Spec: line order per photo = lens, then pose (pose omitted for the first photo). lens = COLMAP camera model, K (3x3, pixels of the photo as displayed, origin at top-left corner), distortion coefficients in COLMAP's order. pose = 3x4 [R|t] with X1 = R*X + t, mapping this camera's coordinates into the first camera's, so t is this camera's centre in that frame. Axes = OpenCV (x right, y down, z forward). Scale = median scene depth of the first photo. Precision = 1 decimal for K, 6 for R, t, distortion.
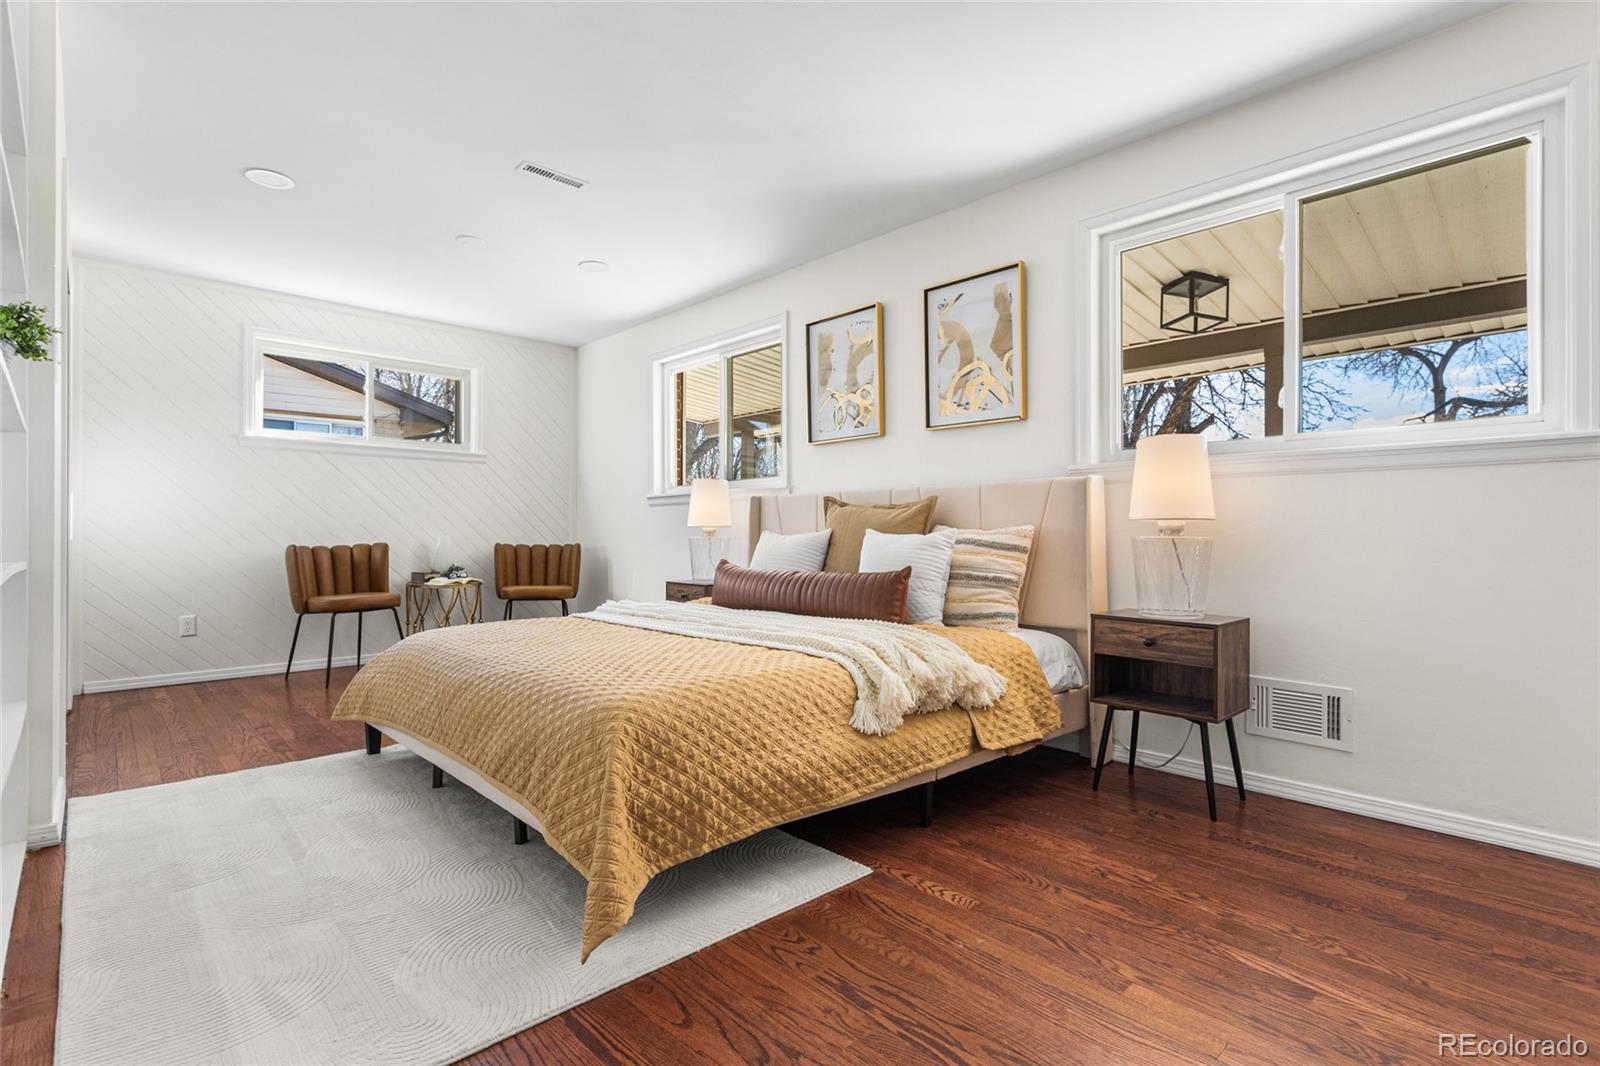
lens RADIAL K [[775.5, 0, 812.8], [0, 775.5, 536.1], [0, 0, 1]] dist [-0.024194, 0.016129]
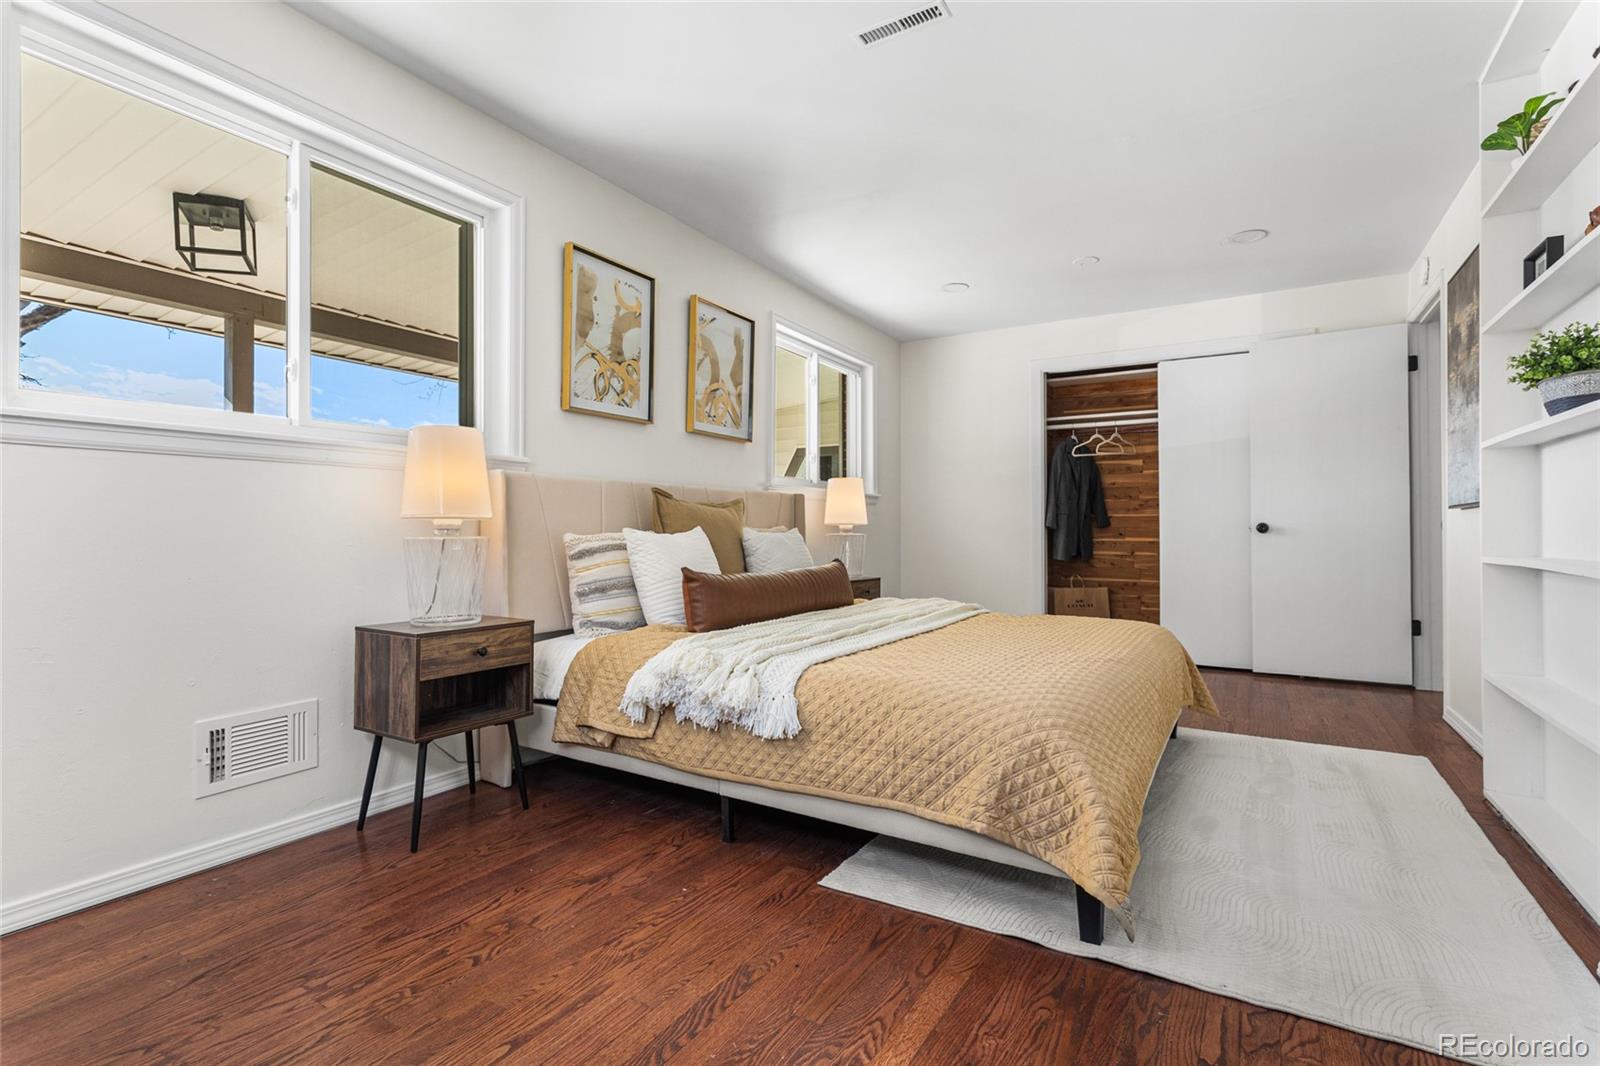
lens RADIAL K [[775.5, 0, 805.3], [0, 775.5, 527.8], [0, 0, 1]] dist [-0.024194, 0.016129]
pose [[-0.285581, -0.005094, 0.958341, -1.193975], [-0.014997, 0.999887, 0.000846, -0.016553], [-0.958237, -0.014131, -0.285625, 1.546159]]
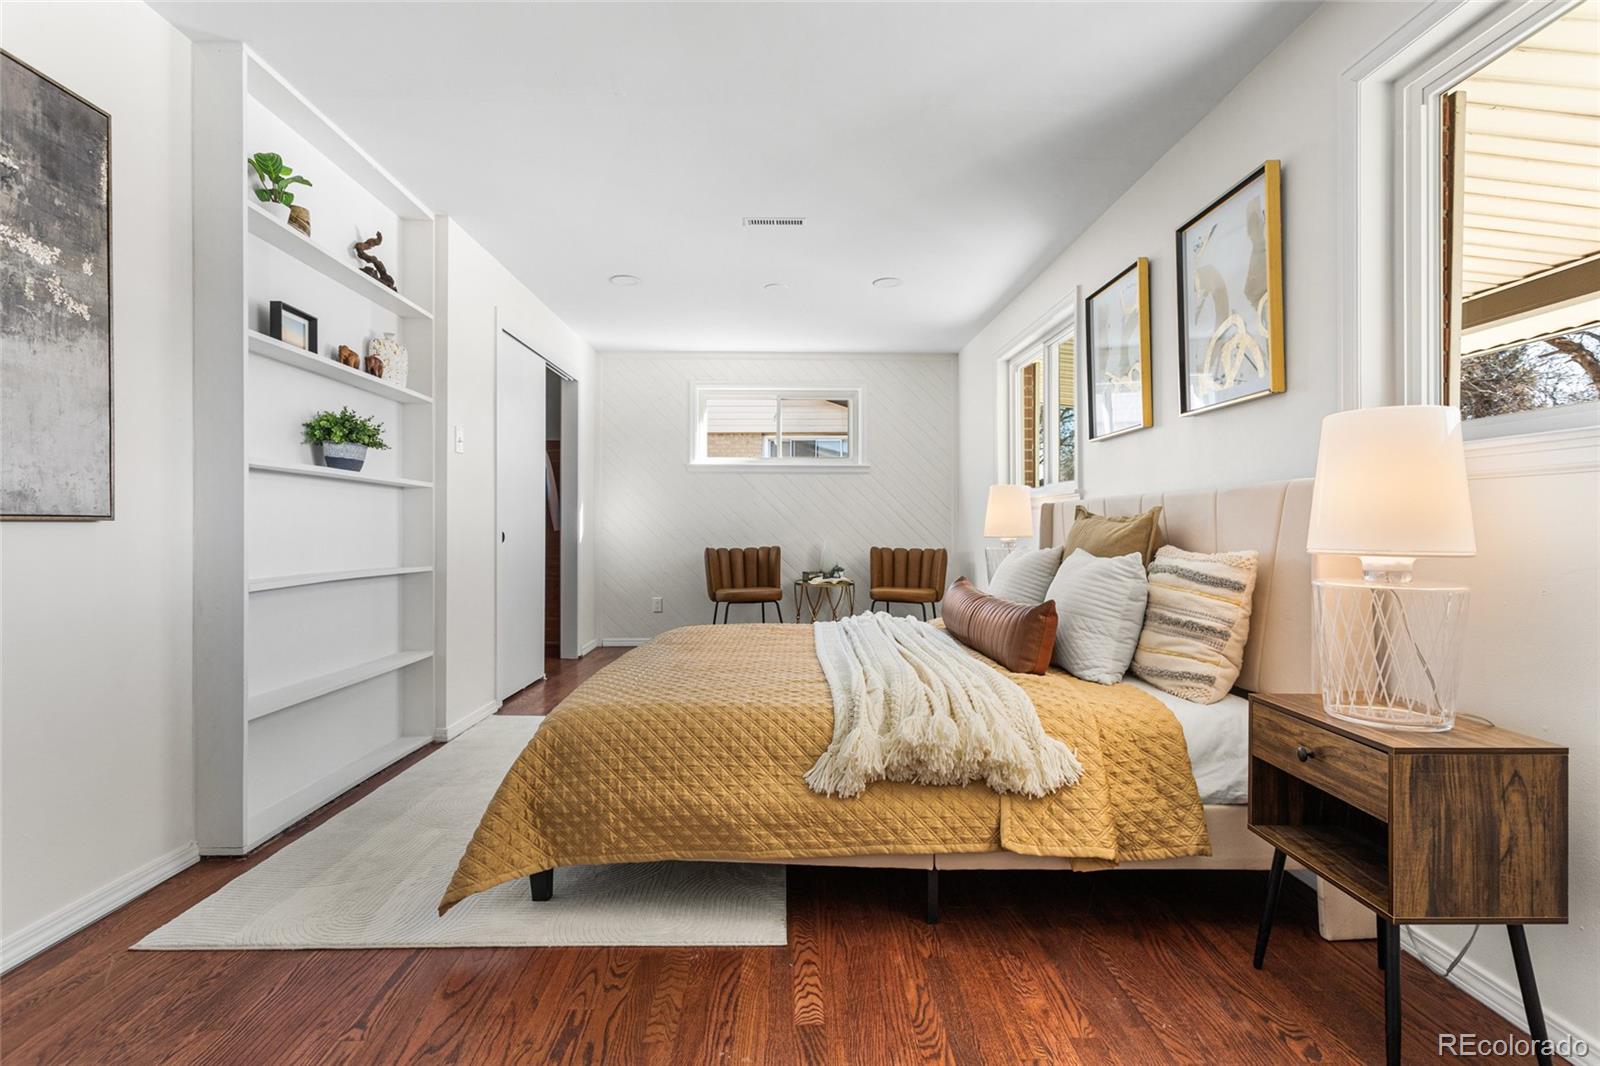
lens RADIAL K [[775.5, 0, 784.8], [0, 775.5, 528.0], [0, 0, 1]] dist [-0.024194, 0.016129]
pose [[0.729182, 0.002139, -0.684317, 0.510470], [-0.001855, 0.999998, 0.001150, -0.038867], [0.684317, 0.000431, 0.729184, 0.252923]]
